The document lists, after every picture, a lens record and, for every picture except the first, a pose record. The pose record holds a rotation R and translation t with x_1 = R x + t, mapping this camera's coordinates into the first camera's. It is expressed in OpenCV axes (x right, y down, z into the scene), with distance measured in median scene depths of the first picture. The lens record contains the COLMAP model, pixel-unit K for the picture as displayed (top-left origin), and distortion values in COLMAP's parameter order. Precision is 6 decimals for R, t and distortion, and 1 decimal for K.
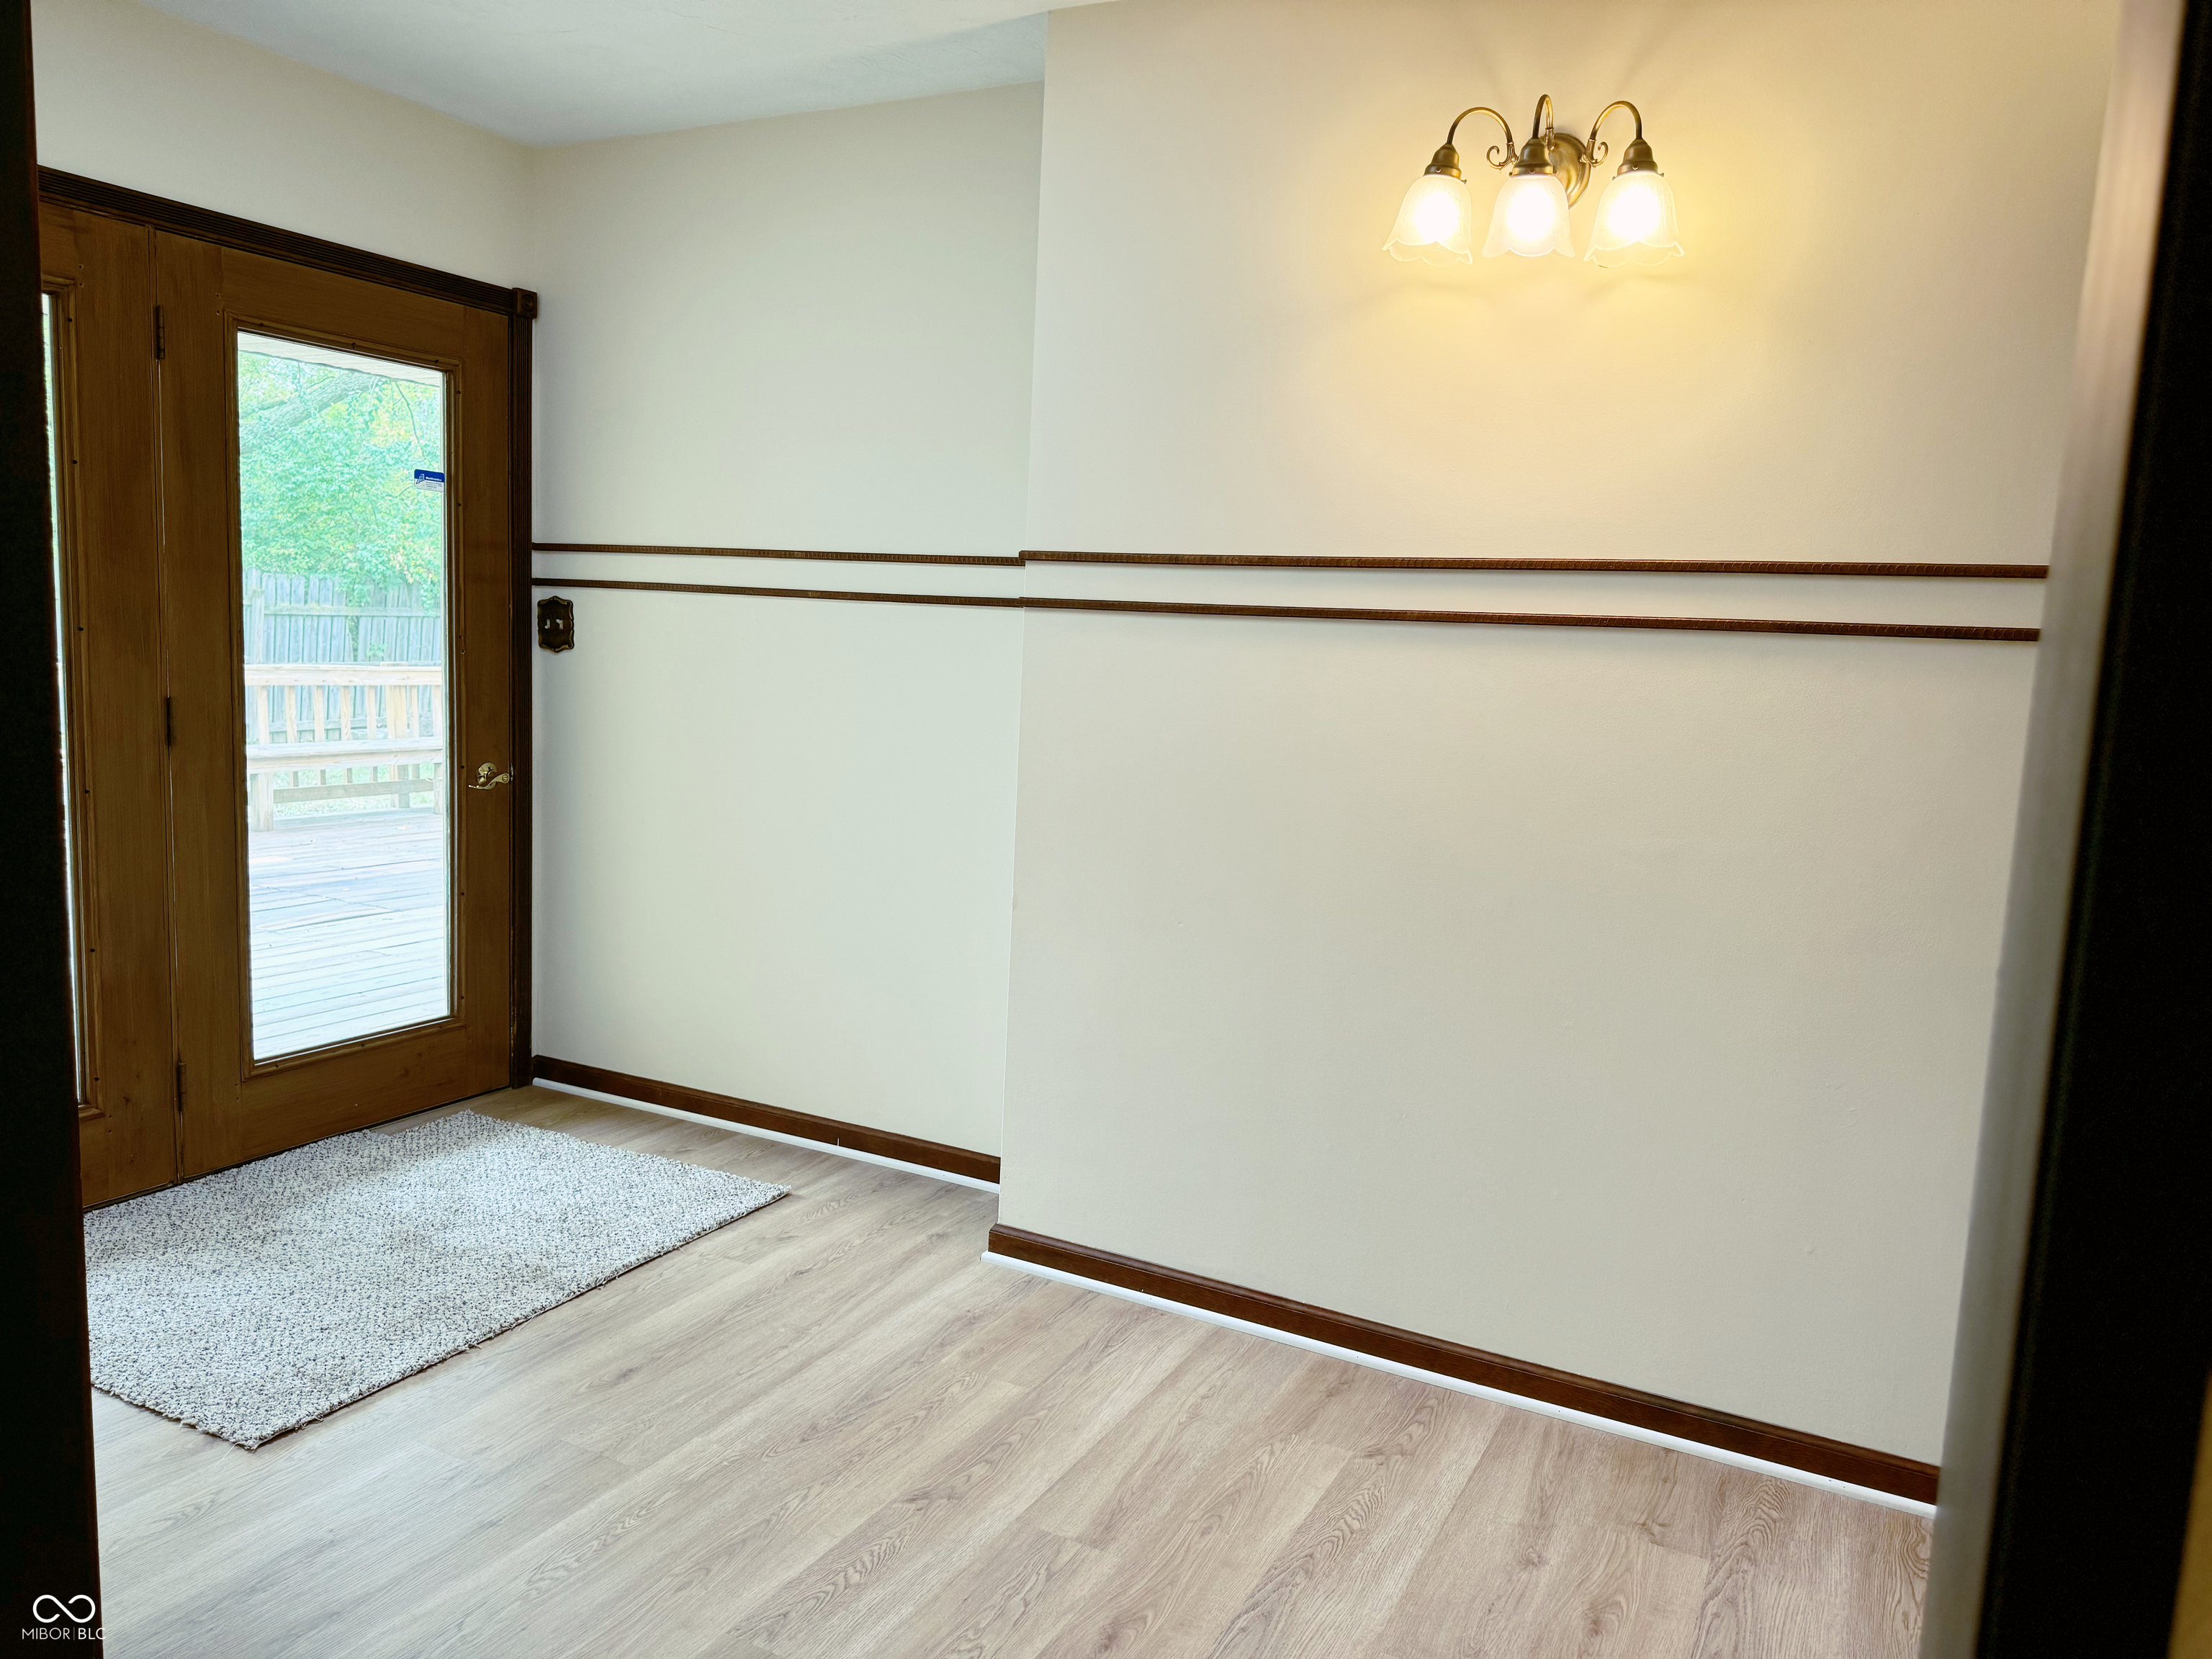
lens RADIAL K [[1554.1, 0, 1106.0], [0, 1554.1, 829.5], [0, 0, 1]] dist [0.097092, -0.145379]
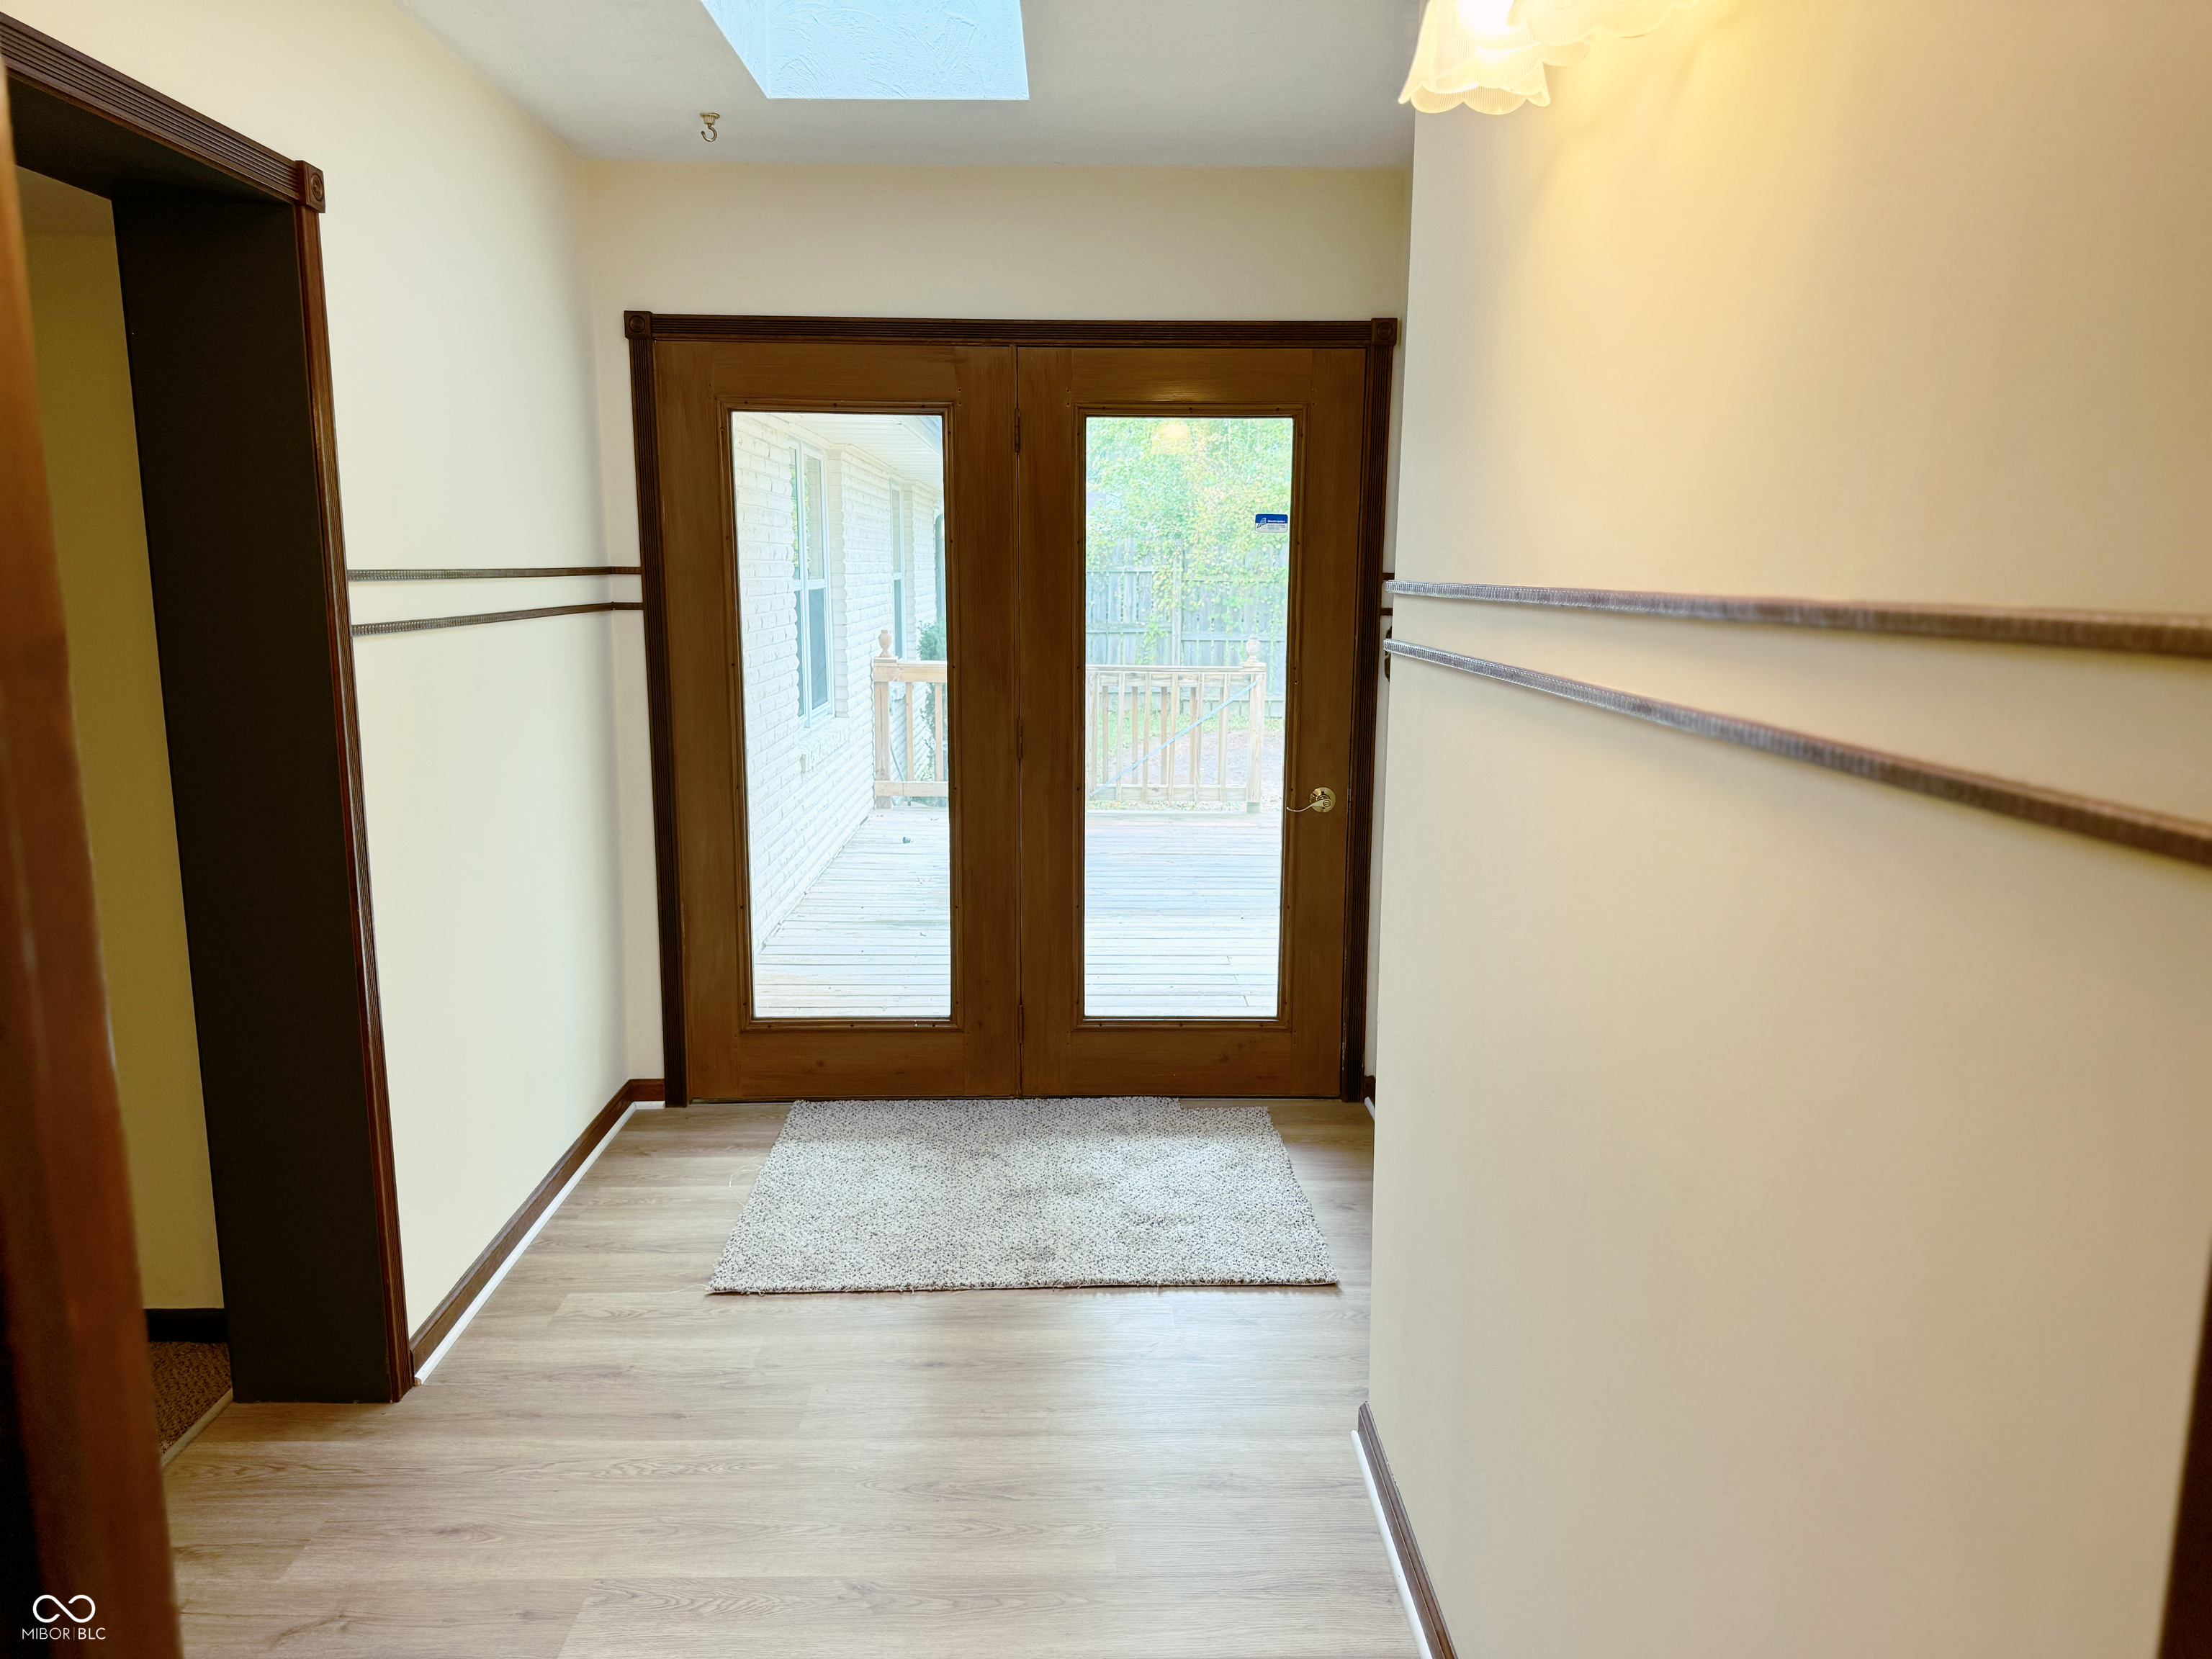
lens RADIAL K [[1554.1, 0, 1106.0], [0, 1554.1, 829.5], [0, 0, 1]] dist [0.097092, -0.145379]
pose [[0.482024, 0.107113, -0.869586, 0.498606], [-0.089834, 0.993310, 0.072557, -0.086130], [0.871541, 0.043144, 0.488421, 0.416025]]
